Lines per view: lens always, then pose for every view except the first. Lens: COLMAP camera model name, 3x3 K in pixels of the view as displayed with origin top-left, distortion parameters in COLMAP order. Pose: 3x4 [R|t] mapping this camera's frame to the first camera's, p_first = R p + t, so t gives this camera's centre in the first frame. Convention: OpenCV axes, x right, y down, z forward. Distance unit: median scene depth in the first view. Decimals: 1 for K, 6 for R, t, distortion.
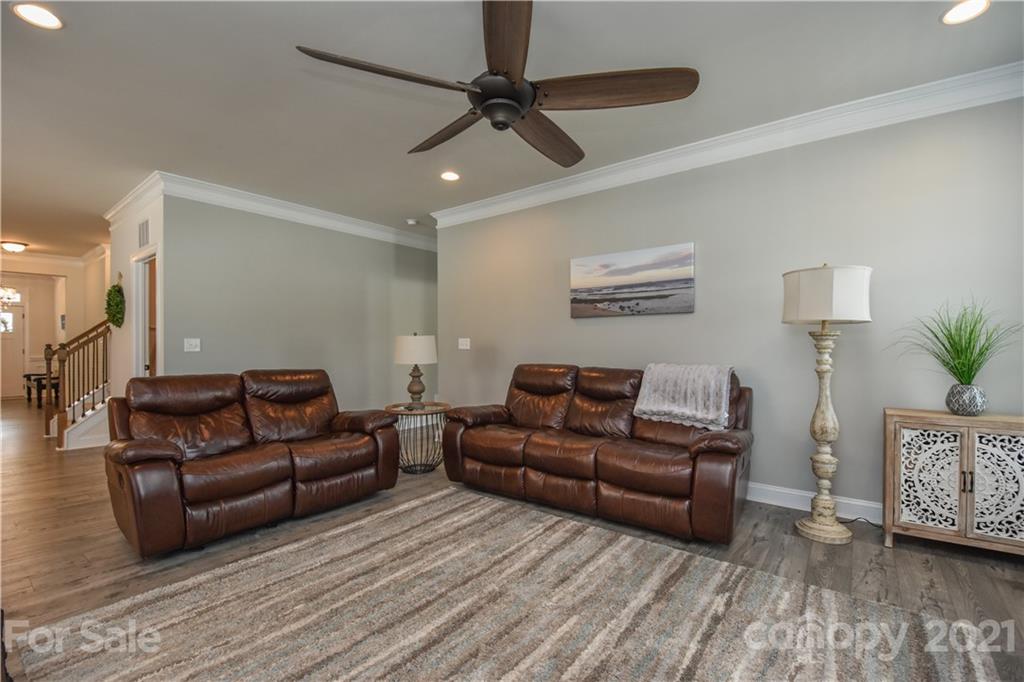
lens RADIAL K [[449.4, 0, 516.9], [0, 449.4, 346.9], [0, 0, 1]] dist [0.014764, -0.022797]
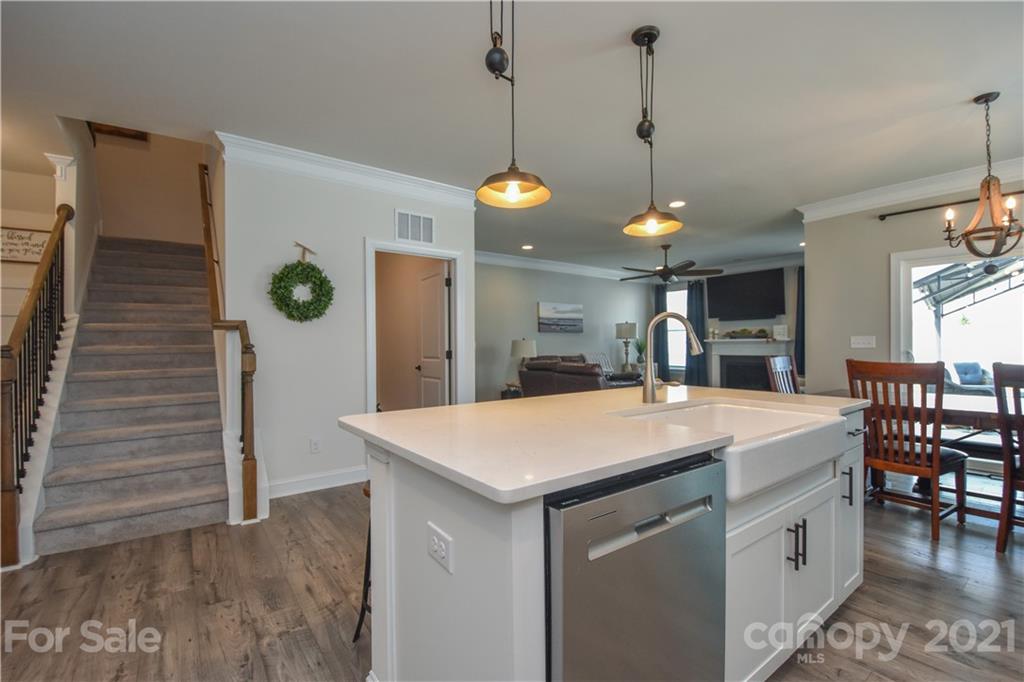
lens RADIAL K [[449.4, 0, 516.9], [0, 449.4, 346.9], [0, 0, 1]] dist [0.014764, -0.022797]
pose [[0.278257, -0.000049, 0.960507, -2.429552], [0.011448, 0.999929, -0.003266, 0.008724], [-0.960438, 0.011905, 0.278238, 0.746039]]
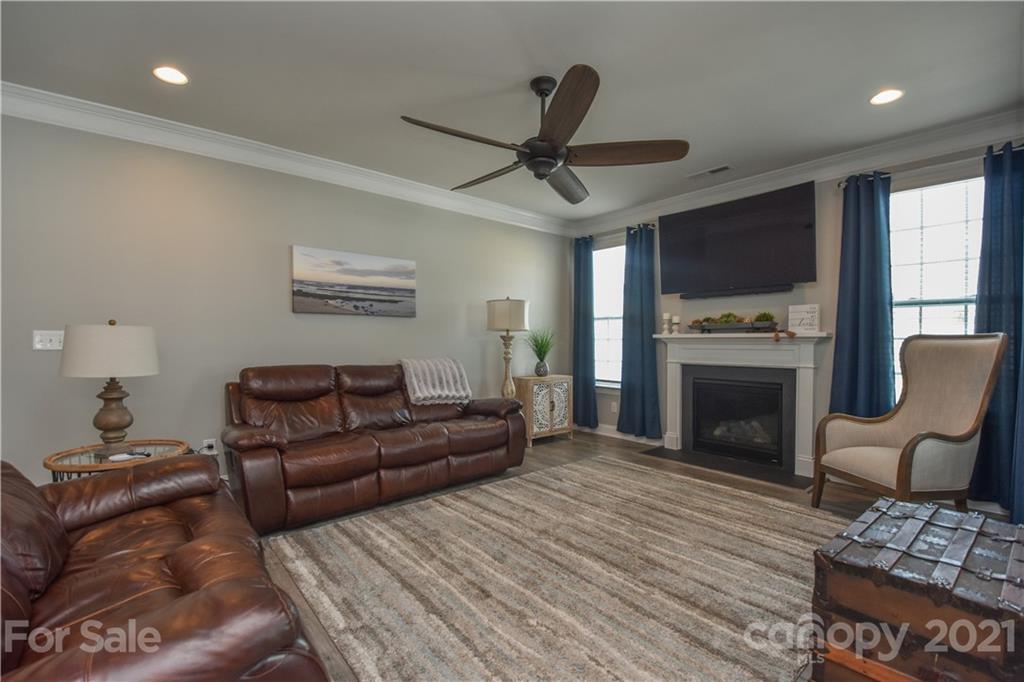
lens RADIAL K [[449.4, 0, 516.9], [0, 449.4, 346.9], [0, 0, 1]] dist [0.014764, -0.022797]
pose [[0.204649, -0.006362, 0.978815, -0.885915], [0.002840, 0.999979, 0.005905, -0.000348], [-0.978831, 0.001571, 0.204662, 0.531067]]
